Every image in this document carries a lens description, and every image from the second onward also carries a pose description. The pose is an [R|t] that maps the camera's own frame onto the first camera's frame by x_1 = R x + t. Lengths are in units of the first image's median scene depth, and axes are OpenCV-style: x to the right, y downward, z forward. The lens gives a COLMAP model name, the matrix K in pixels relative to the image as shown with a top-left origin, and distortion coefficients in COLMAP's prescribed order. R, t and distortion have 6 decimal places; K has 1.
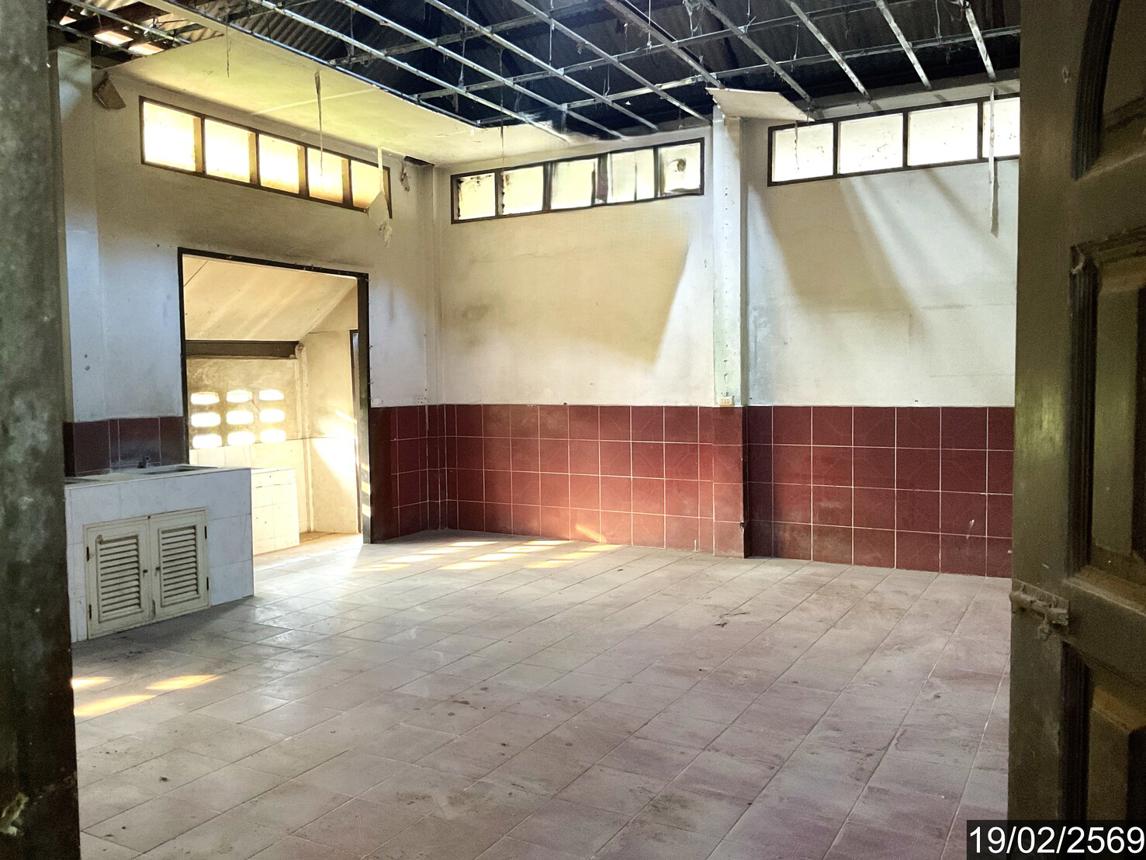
lens RADIAL K [[959.3, 0, 573.0], [0, 959.3, 431.4], [0, 0, 1]] dist [0.001979, 0.000664]
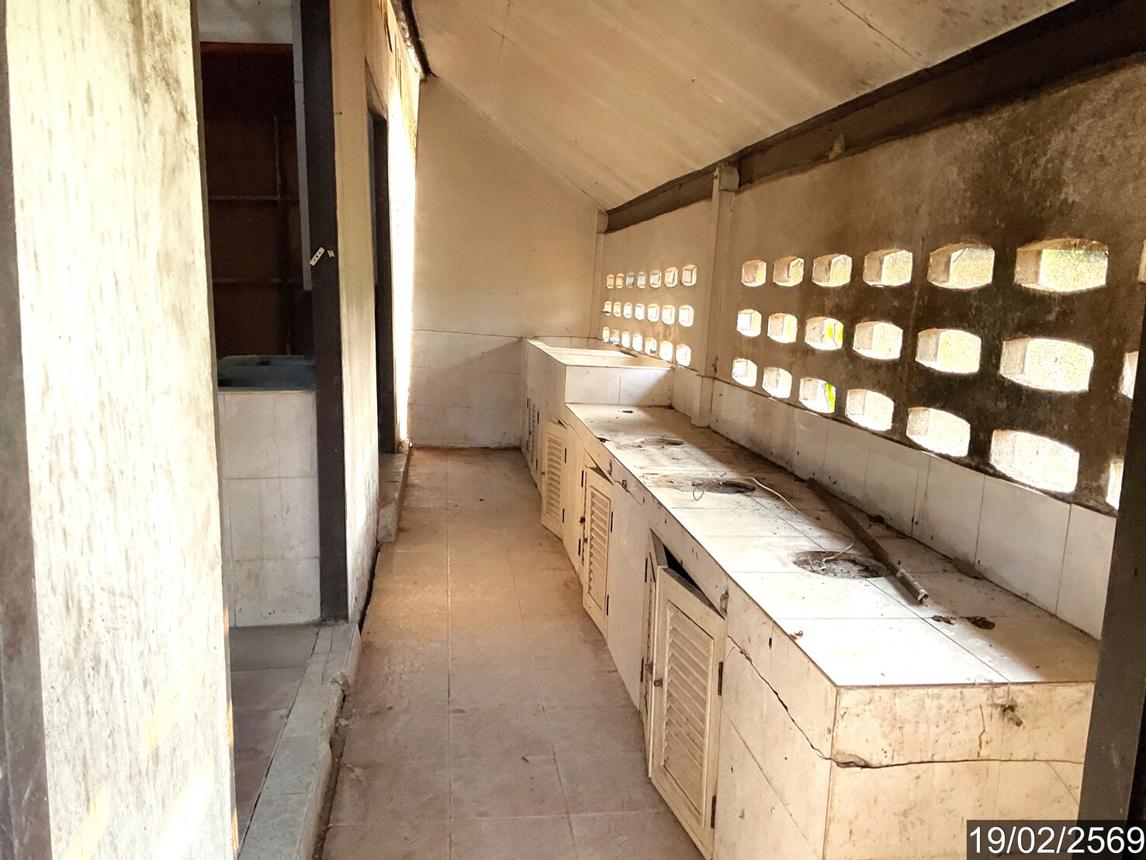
lens RADIAL K [[959.3, 0, 572.4], [0, 959.3, 432.3], [0, 0, 1]] dist [0.001979, 0.000664]
pose [[-0.805727, 0.080351, -0.586812, -0.155580], [-0.050362, 0.977873, 0.203048, -0.036263], [0.590143, 0.193155, -0.783851, 1.115548]]
